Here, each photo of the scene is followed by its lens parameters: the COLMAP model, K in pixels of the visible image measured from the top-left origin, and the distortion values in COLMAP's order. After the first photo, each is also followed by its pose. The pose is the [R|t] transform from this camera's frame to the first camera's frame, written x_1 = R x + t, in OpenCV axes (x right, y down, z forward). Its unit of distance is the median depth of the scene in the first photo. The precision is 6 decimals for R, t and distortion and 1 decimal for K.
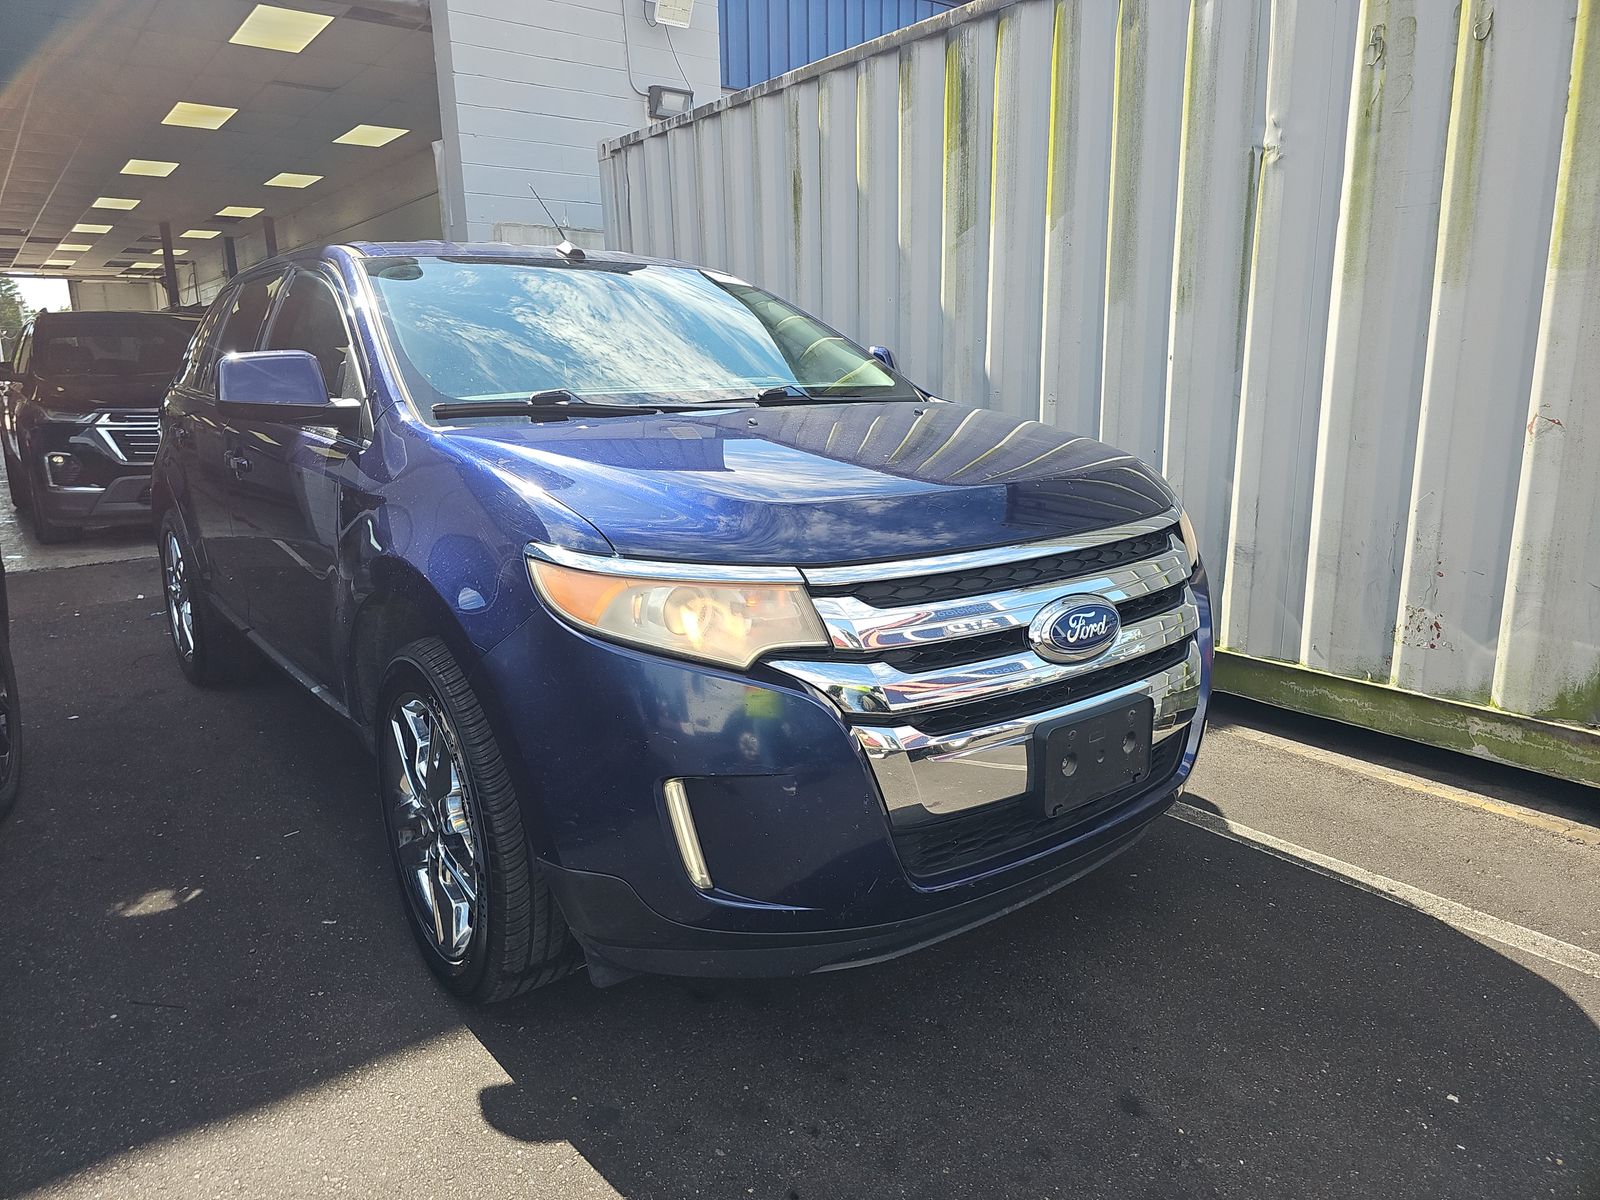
lens RADIAL K [[1052.9, 0, 753.3], [0, 1052.9, 605.5], [0, 0, 1]] dist [0.029468, -0.020050]
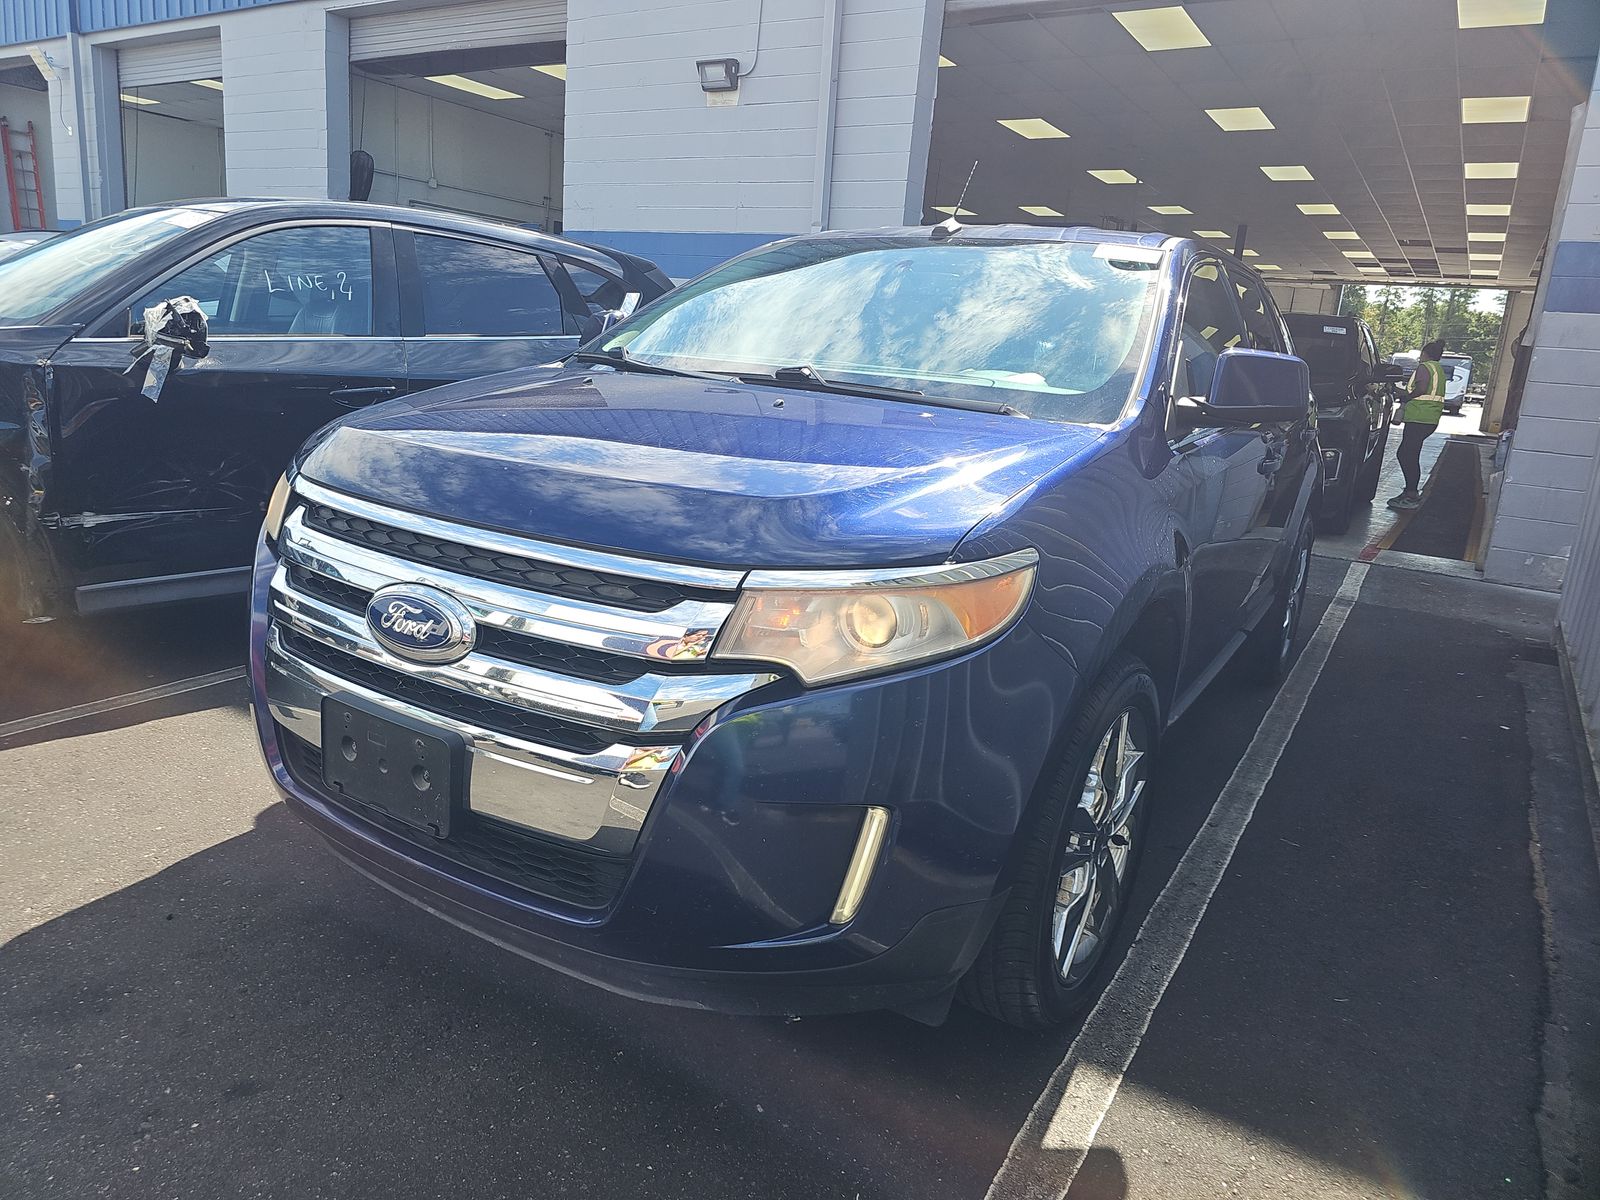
lens RADIAL K [[1052.9, 0, 792.2], [0, 1052.9, 595.3], [0, 0, 1]] dist [0.029468, -0.020050]
pose [[0.342303, 0.265410, -0.901325, 1.007189], [-0.284432, 0.943536, 0.169819, -0.200172], [0.895504, 0.198236, 0.398466, 0.772626]]
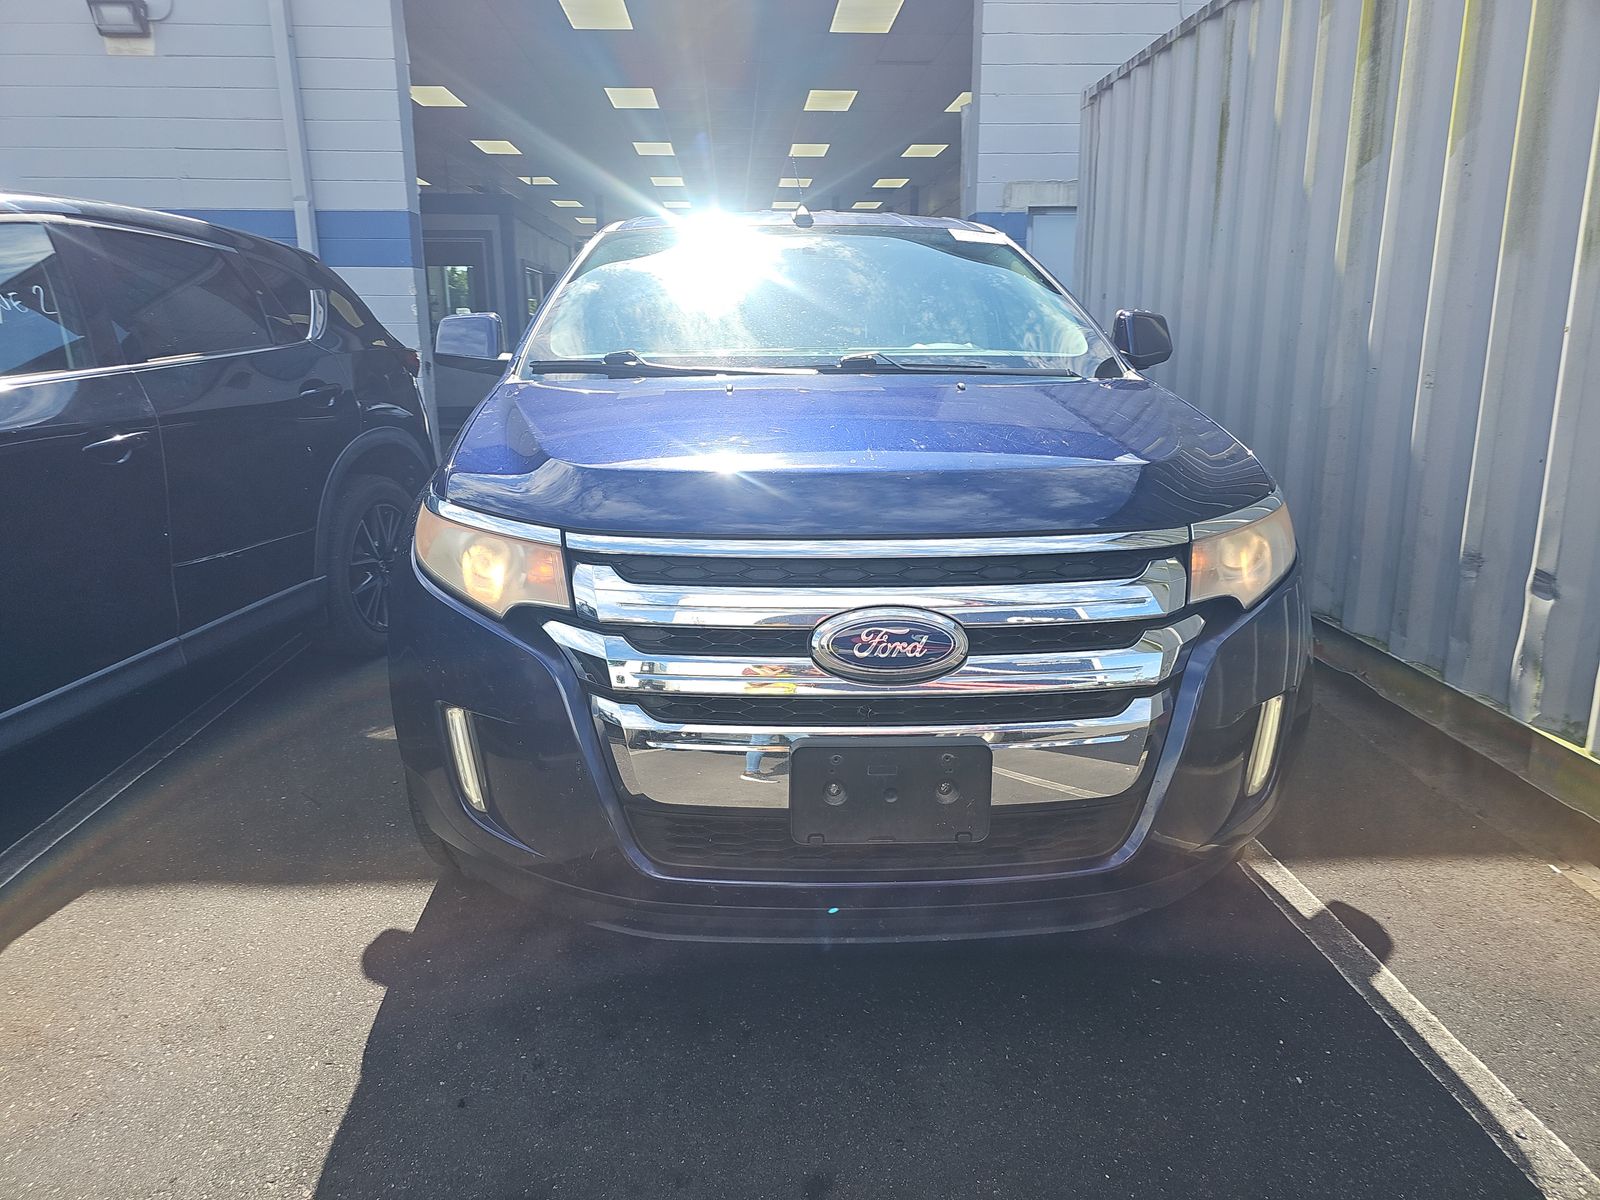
lens RADIAL K [[1052.9, 0, 788.2], [0, 1052.9, 588.5], [0, 0, 1]] dist [0.029468, -0.020050]
pose [[0.820990, 0.152797, -0.550117, 0.591847], [-0.139863, 0.987990, 0.065687, -0.057936], [0.553546, 0.023013, 0.832500, 0.194149]]
